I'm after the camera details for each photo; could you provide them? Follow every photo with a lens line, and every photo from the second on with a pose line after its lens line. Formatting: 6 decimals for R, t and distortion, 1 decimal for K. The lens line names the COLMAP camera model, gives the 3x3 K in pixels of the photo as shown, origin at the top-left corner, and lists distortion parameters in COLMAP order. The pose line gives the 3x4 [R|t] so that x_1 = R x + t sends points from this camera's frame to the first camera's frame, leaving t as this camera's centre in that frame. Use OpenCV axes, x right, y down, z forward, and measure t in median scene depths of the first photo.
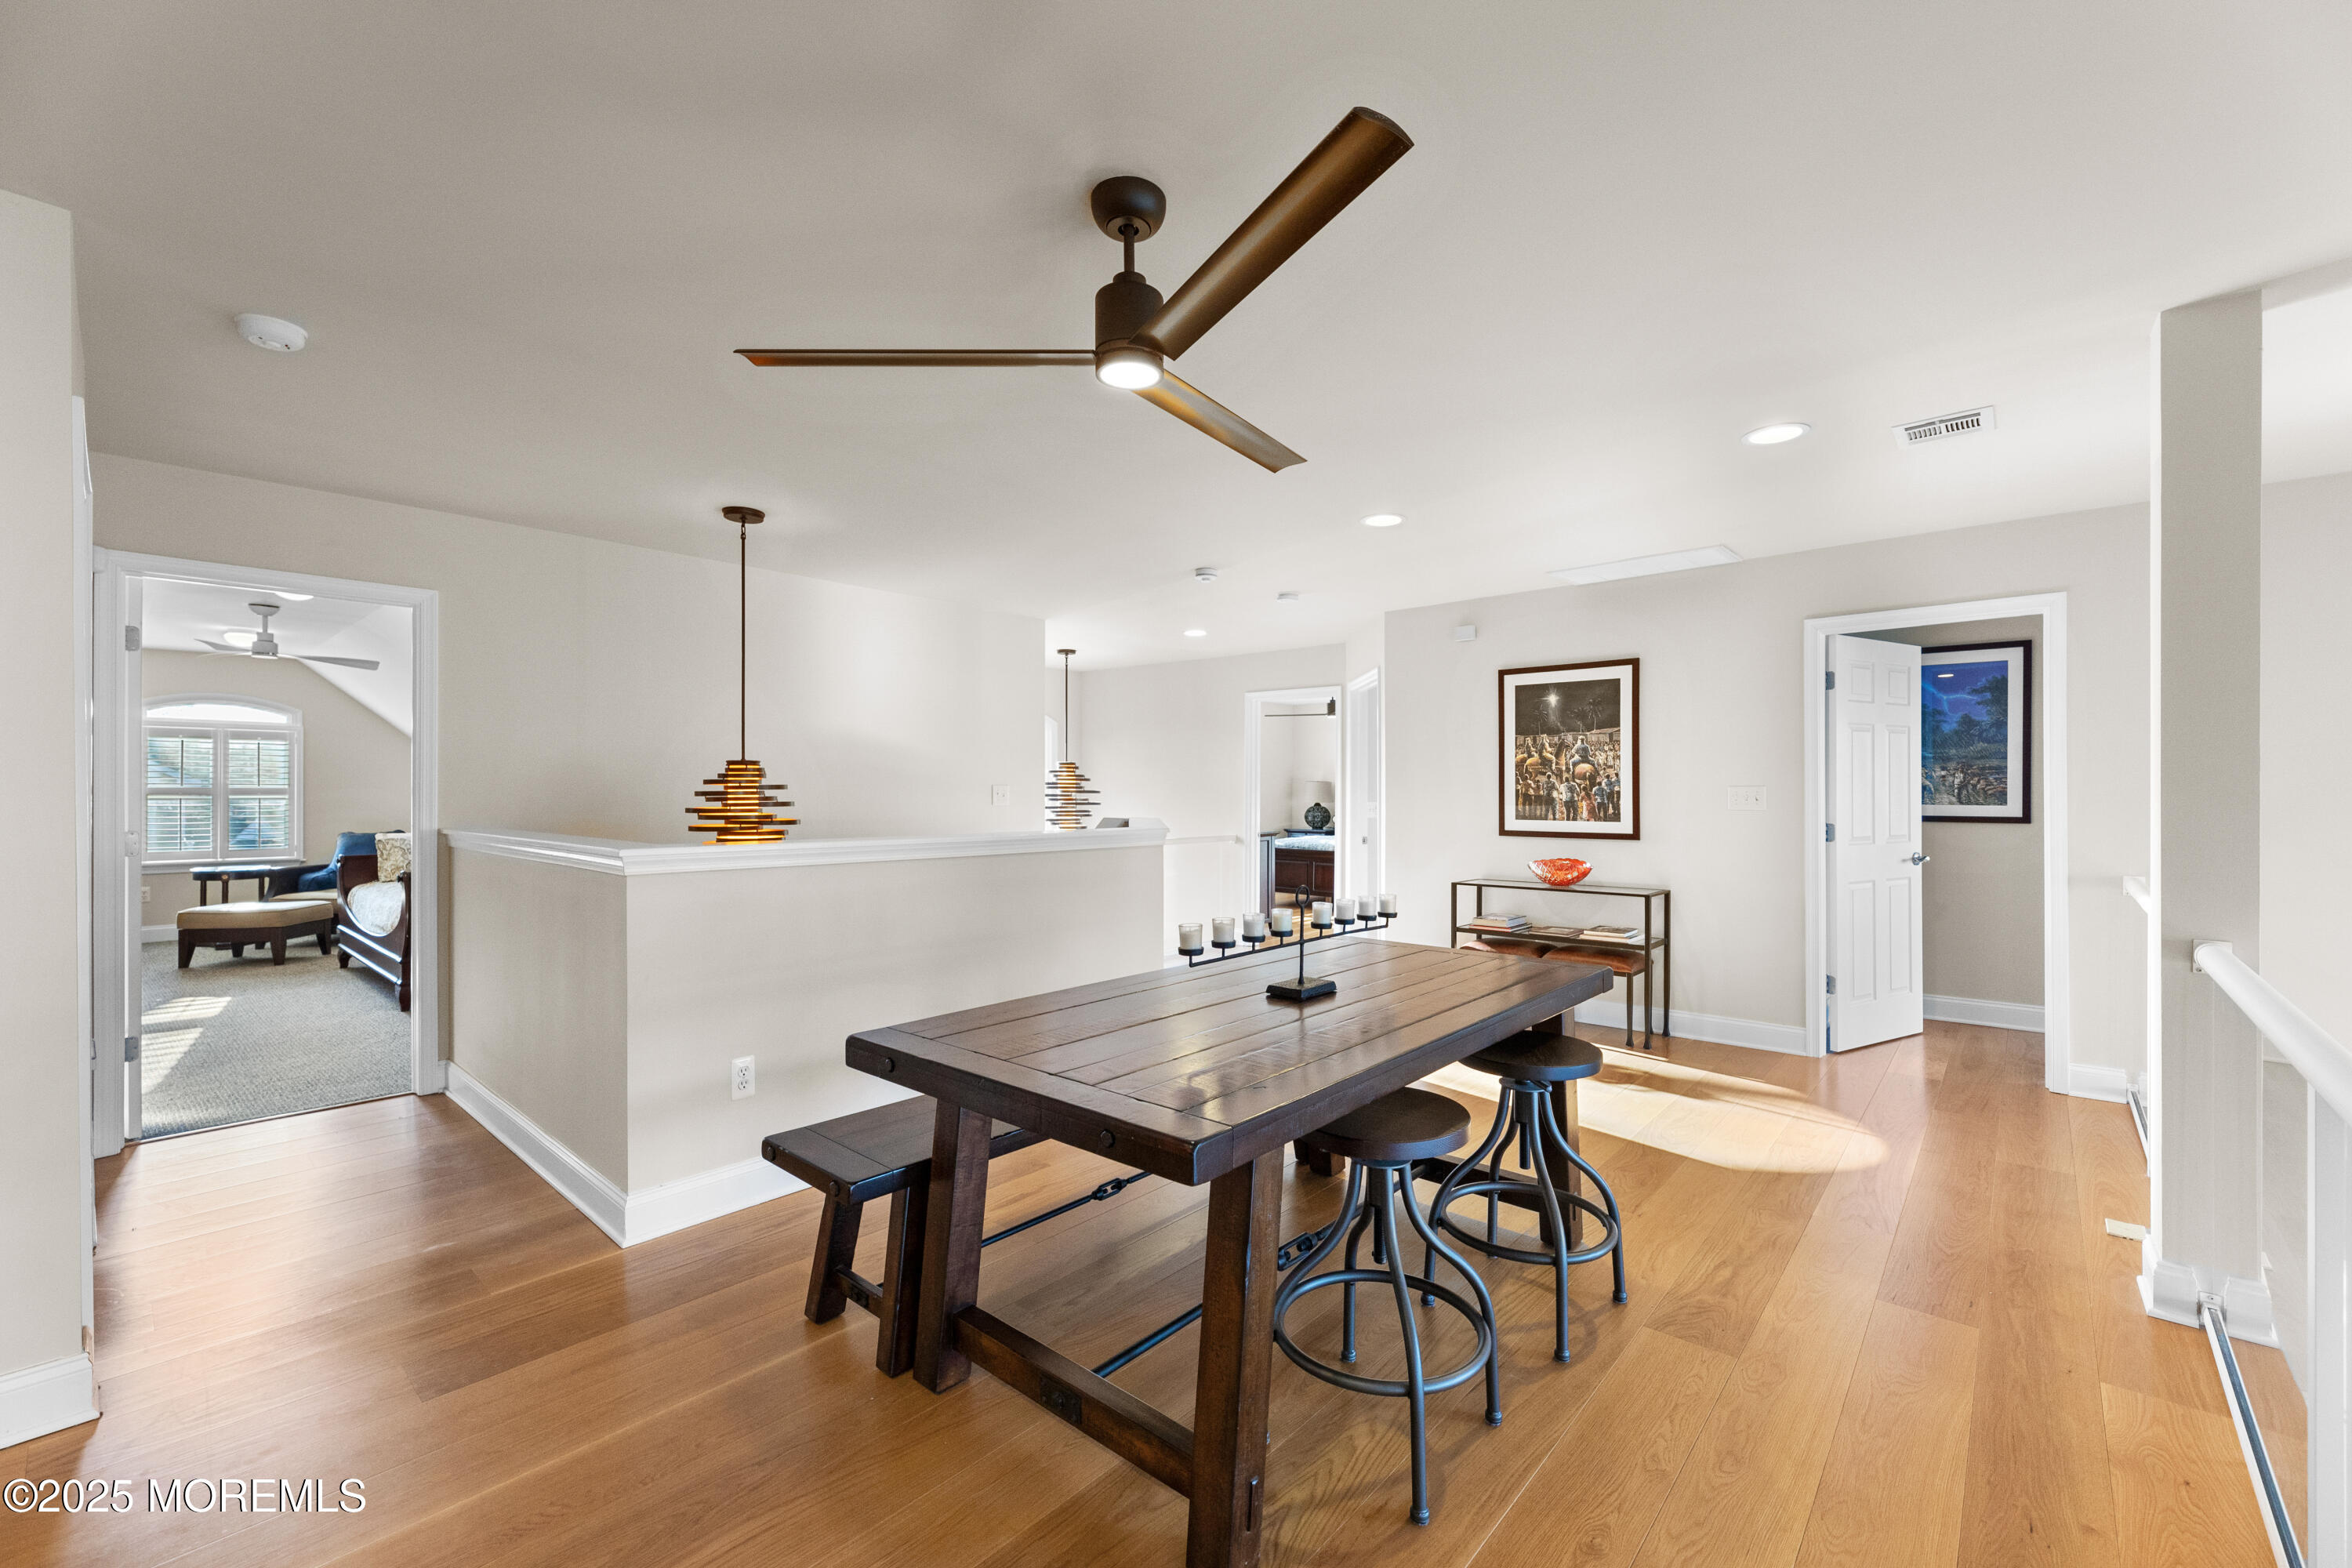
lens RADIAL K [[959.5, 0, 1183.3], [0, 959.5, 789.8], [0, 0, 1]] dist [-0.010530, -0.001100]
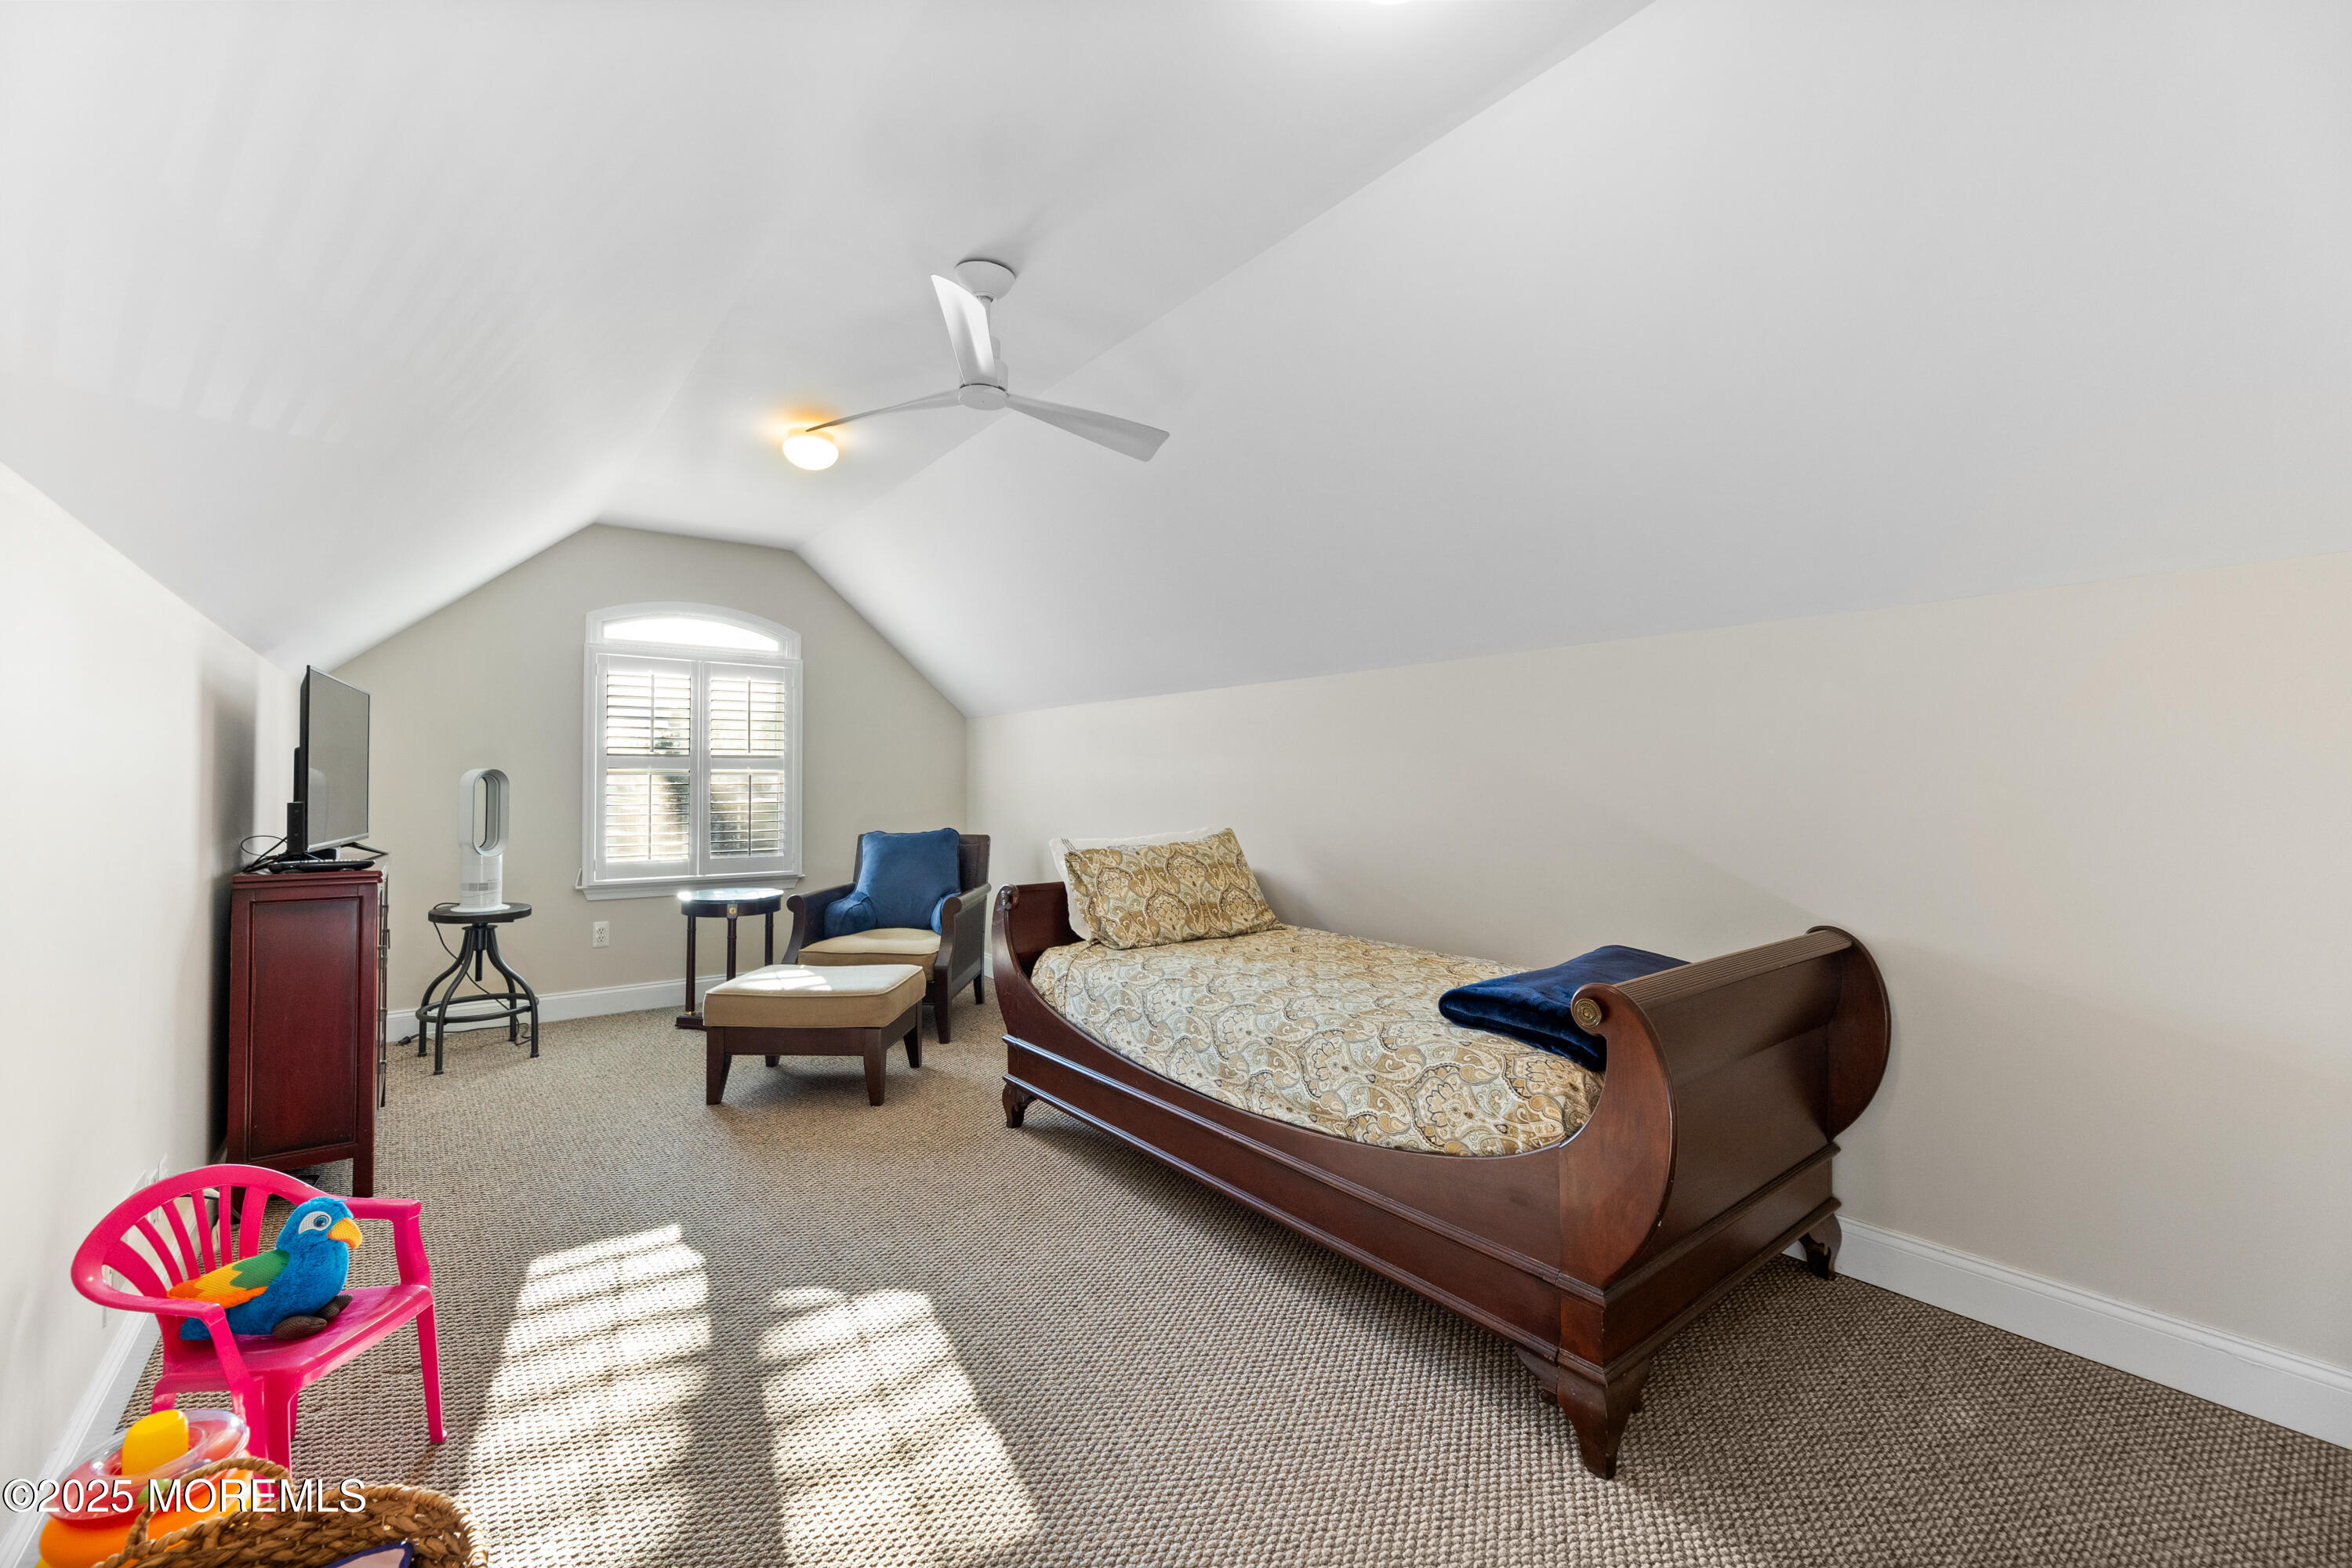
lens RADIAL K [[959.5, 0, 1174.2], [0, 959.5, 777.1], [0, 0, 1]] dist [-0.010530, -0.001100]
pose [[0.983966, 0.004963, -0.178290, -0.650636], [-0.005488, 0.999982, -0.002453, 0.012832], [0.178274, 0.003392, 0.983975, 0.490556]]
